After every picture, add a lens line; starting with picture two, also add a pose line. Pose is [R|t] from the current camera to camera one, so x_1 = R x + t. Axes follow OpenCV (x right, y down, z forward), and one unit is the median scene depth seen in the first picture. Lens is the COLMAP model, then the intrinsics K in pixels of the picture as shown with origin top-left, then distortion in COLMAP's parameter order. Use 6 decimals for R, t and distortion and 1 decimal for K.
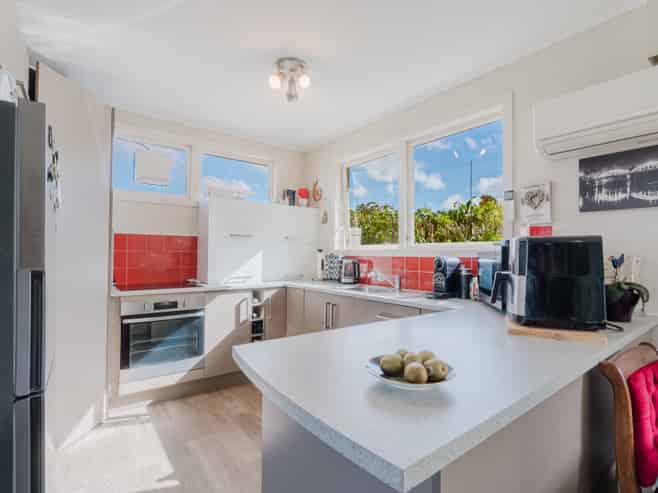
lens RADIAL K [[338.4, 0, 329.0], [0, 338.4, 246.5], [0, 0, 1]] dist [-0.003414, -0.000420]
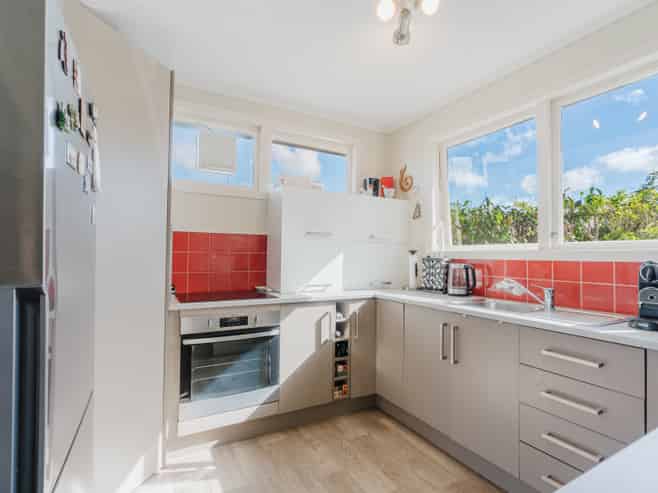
lens RADIAL K [[338.4, 0, 329.0], [0, 338.4, 246.5], [0, 0, 1]] dist [-0.003414, -0.000420]
pose [[0.989731, -0.001793, -0.142930, -0.131435], [0.000992, 0.999983, -0.005679, 0.003839], [0.142937, 0.005479, 0.989717, 0.219658]]
